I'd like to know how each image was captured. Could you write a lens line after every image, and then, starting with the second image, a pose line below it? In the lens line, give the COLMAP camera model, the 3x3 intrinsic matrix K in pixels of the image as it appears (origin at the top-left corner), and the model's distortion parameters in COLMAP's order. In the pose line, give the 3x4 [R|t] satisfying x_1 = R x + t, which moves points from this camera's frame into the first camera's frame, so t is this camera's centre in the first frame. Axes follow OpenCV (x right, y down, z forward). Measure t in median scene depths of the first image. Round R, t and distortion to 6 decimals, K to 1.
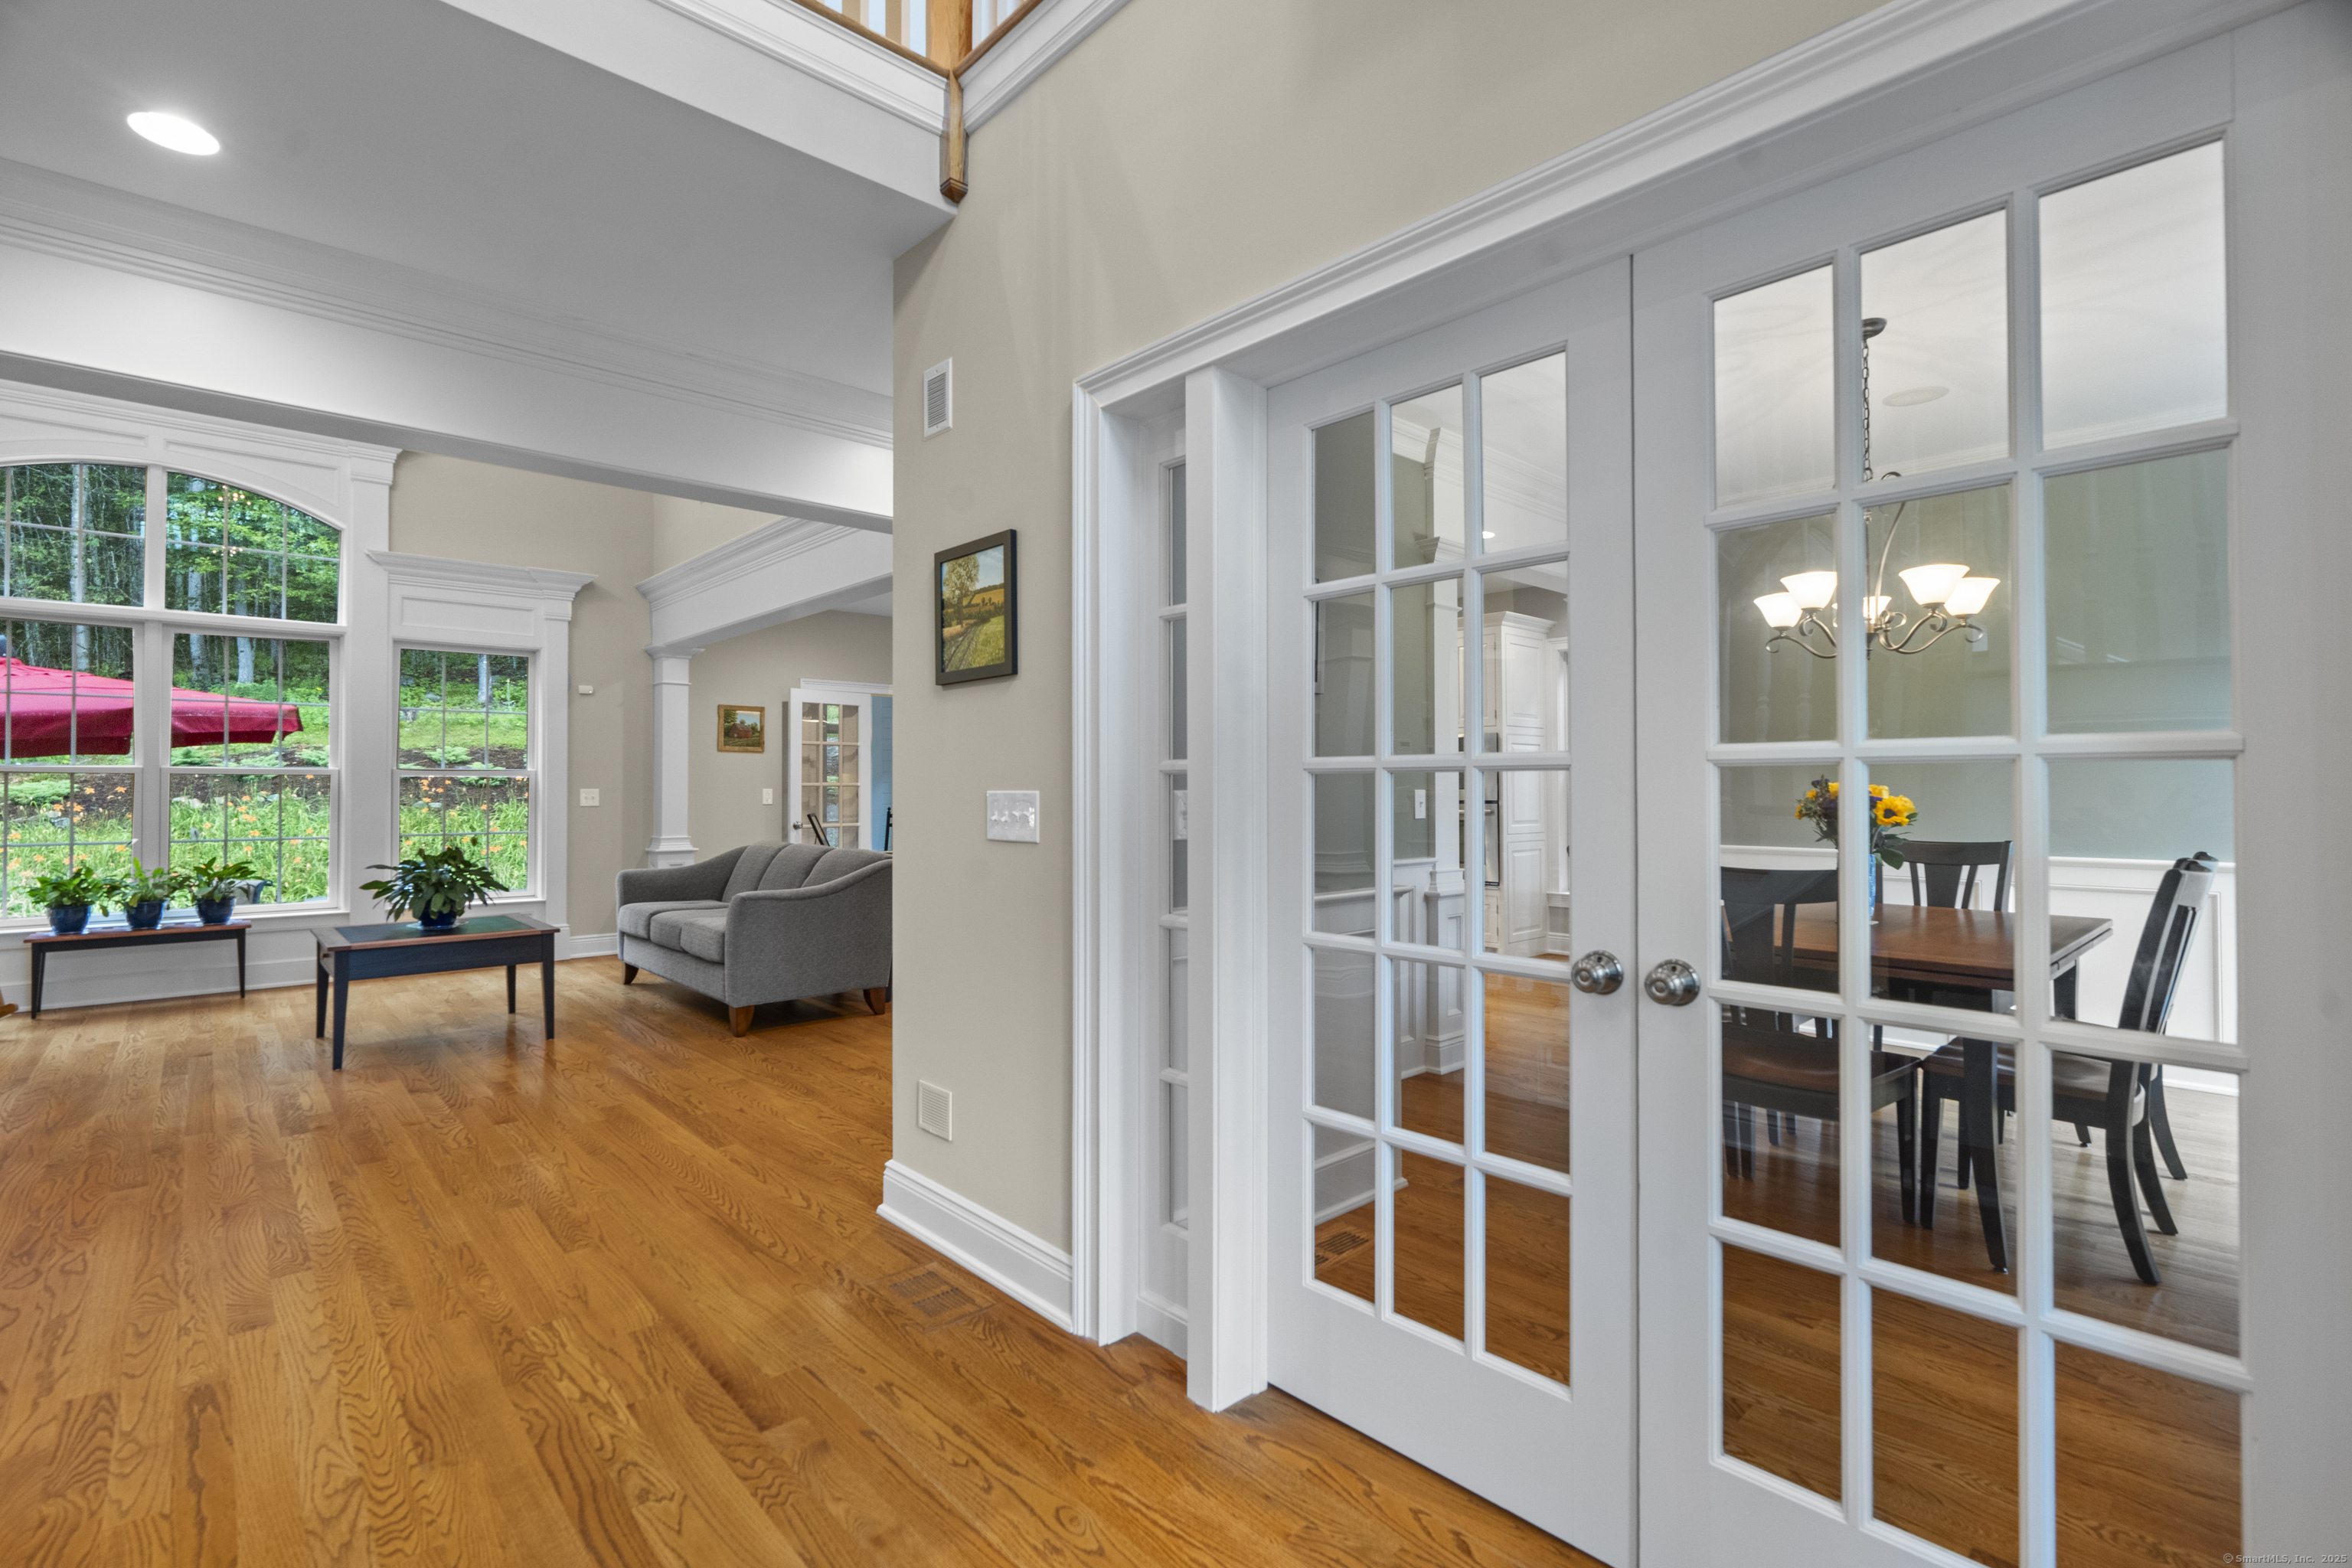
lens RADIAL K [[1063.2, 0, 1167.1], [0, 1063.2, 775.6], [0, 0, 1]] dist [-0.009428, 0.004748]
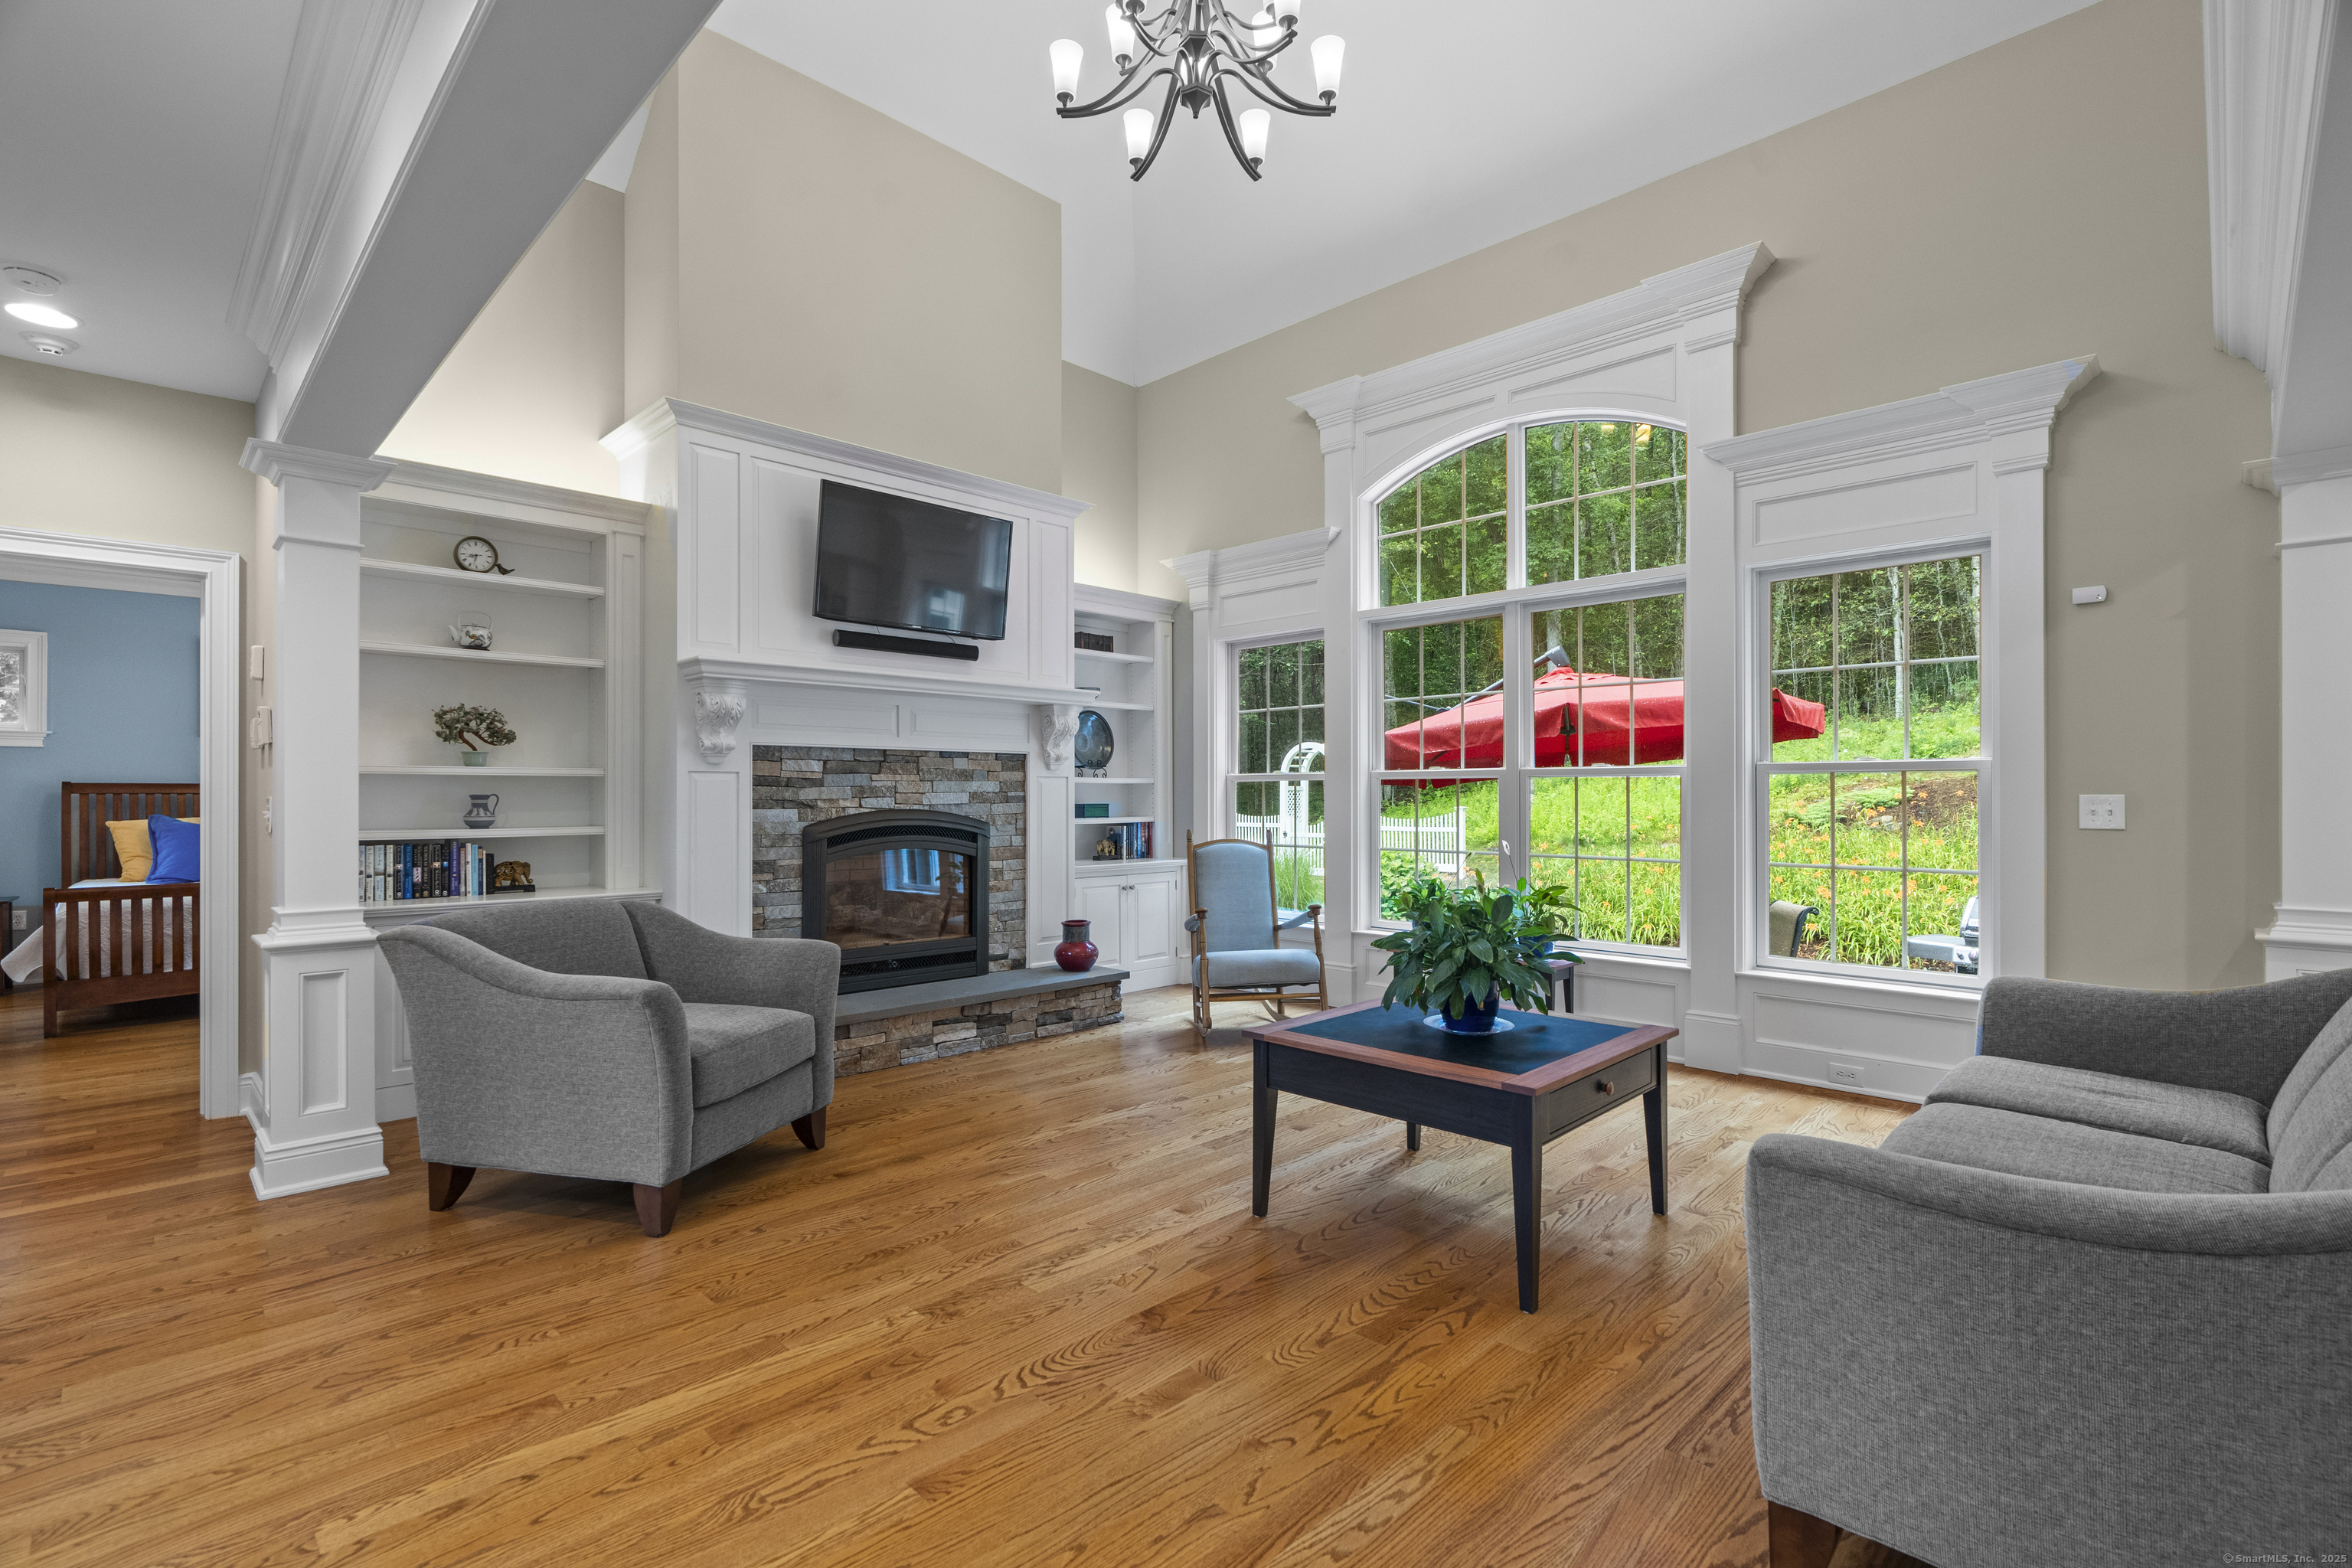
lens RADIAL K [[1063.2, 0, 1171.4], [0, 1063.2, 790.2], [0, 0, 1]] dist [-0.009428, 0.004748]
pose [[0.040606, -0.003431, -0.999169, -0.071254], [0.013250, 0.999908, -0.002895, 0.006521], [0.999087, -0.013121, 0.040648, 0.562225]]
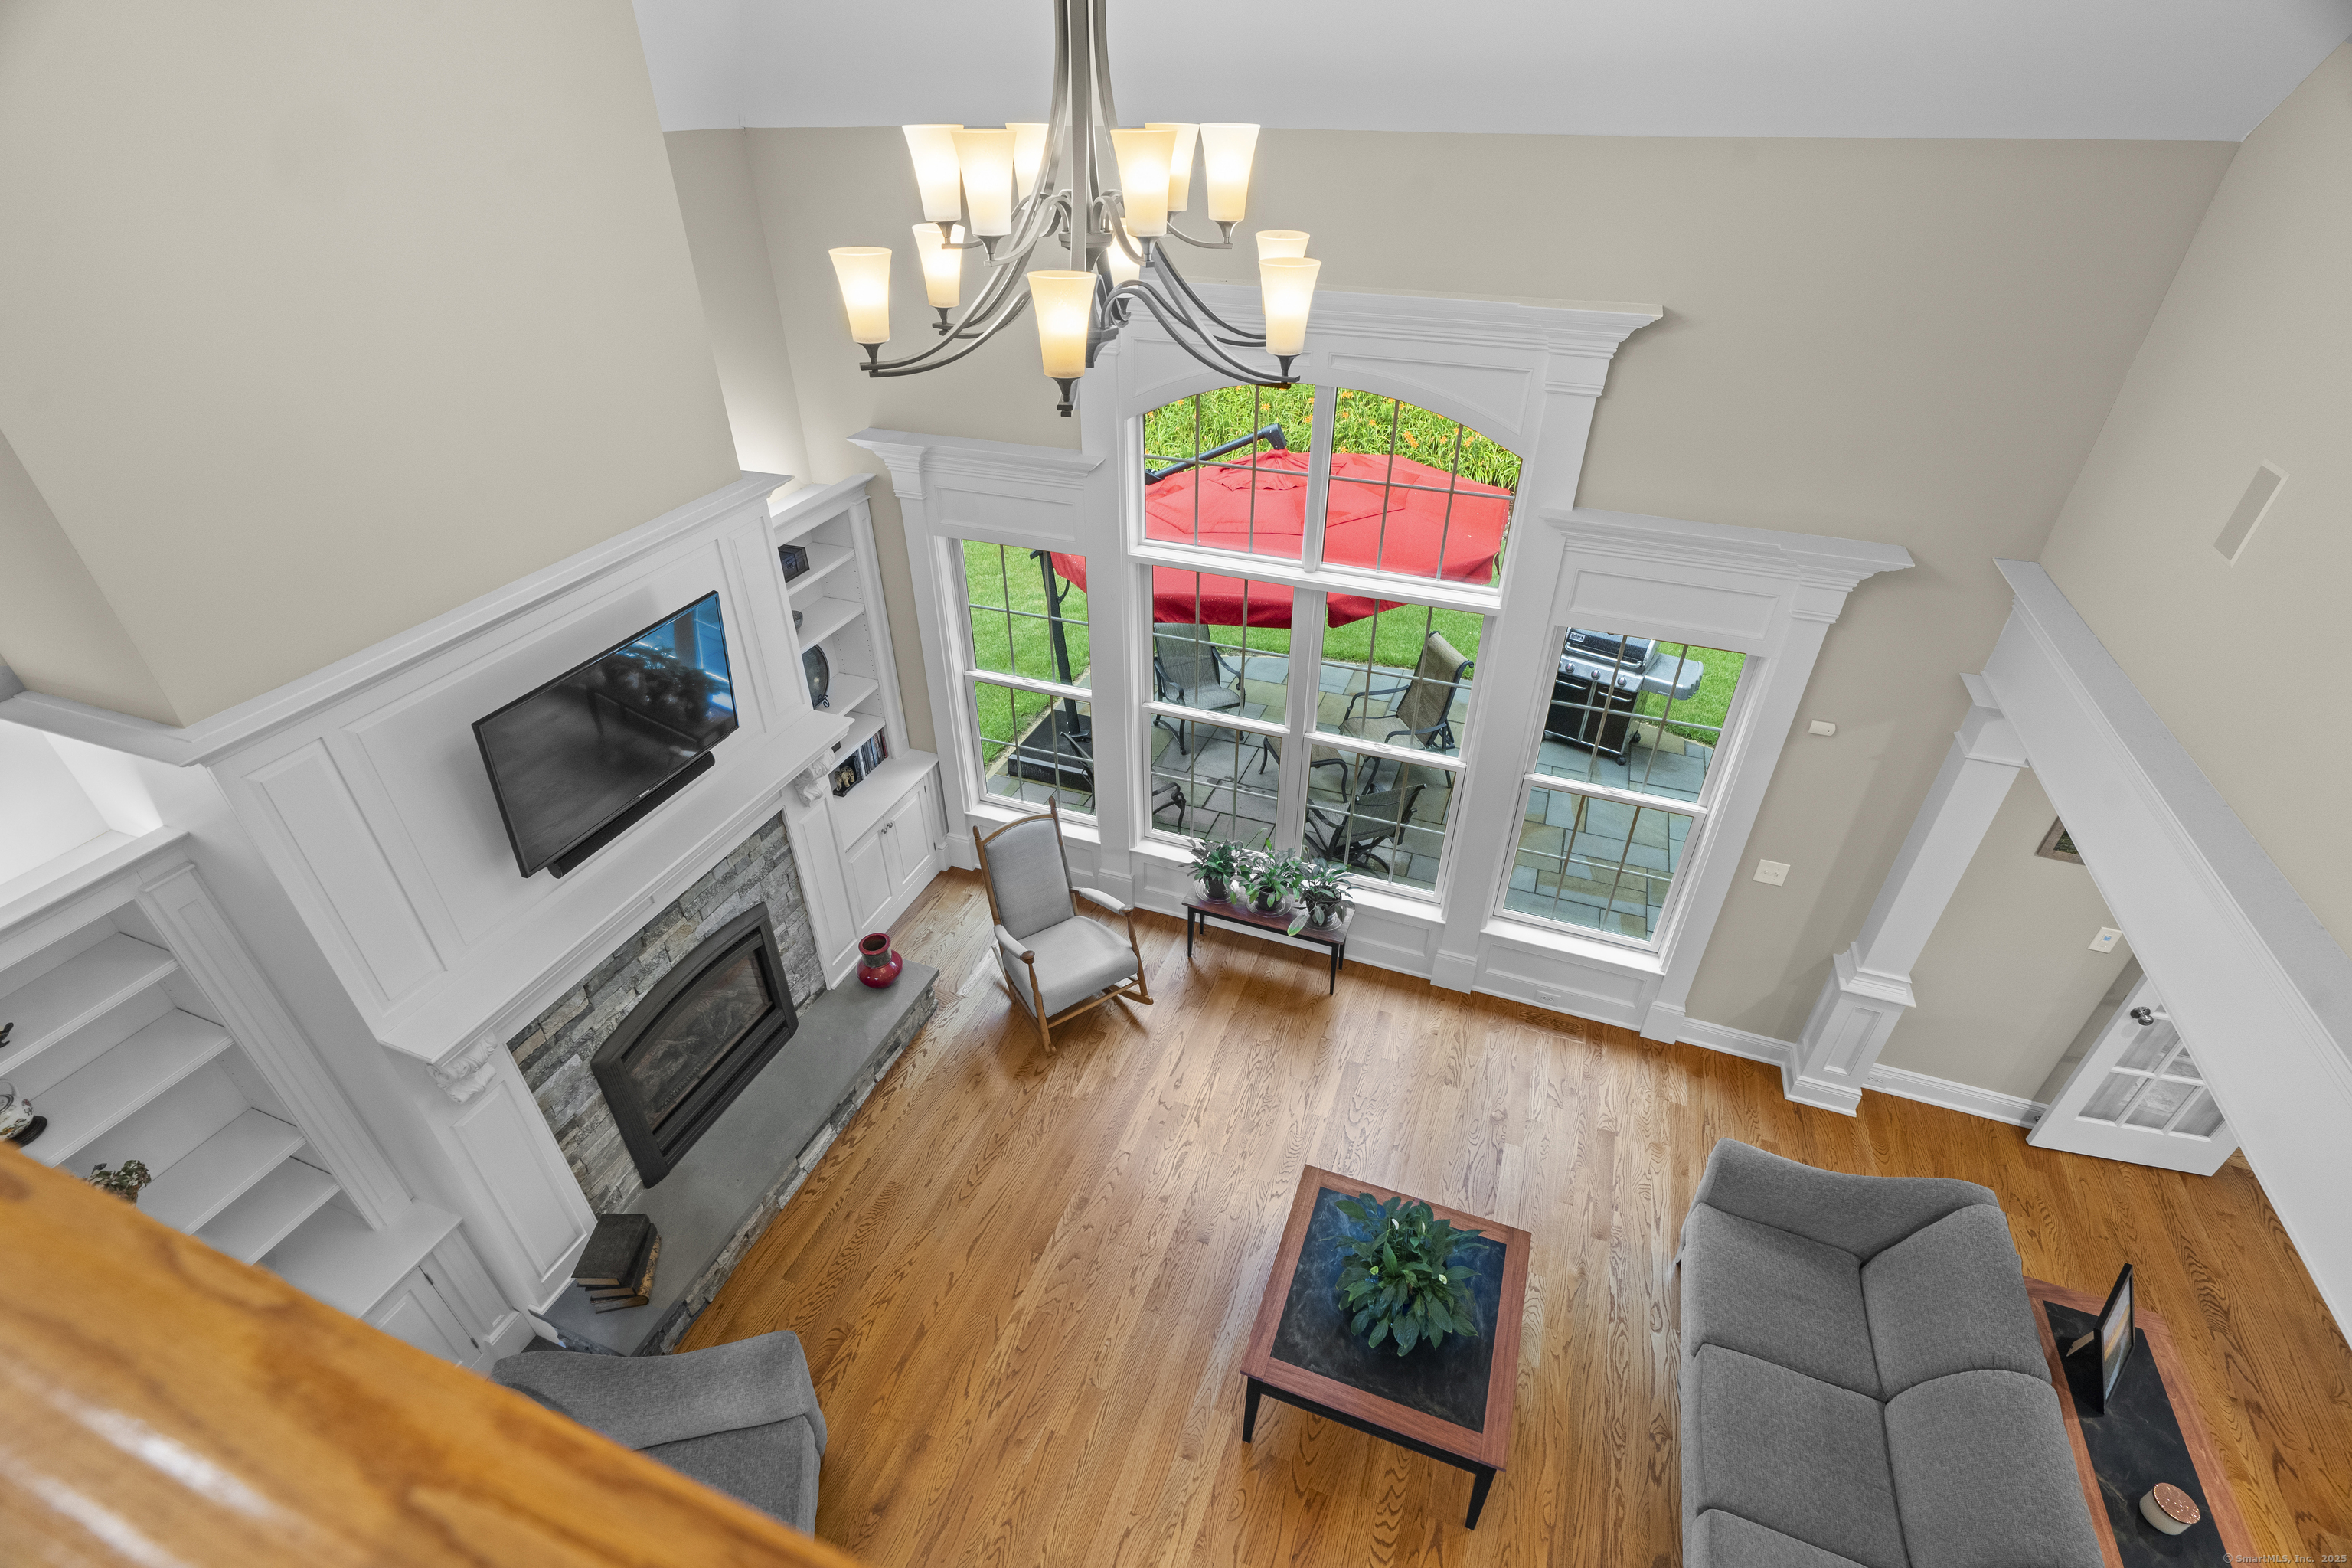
lens RADIAL K [[1063.2, 0, 1169.7], [0, 1063.2, 787.1], [0, 0, 1]] dist [-0.009428, 0.004748]
pose [[0.445621, 0.503558, -0.740170, -0.265847], [0.013375, 0.822963, 0.567937, -0.401454], [0.895122, -0.262985, 0.359994, 0.470617]]
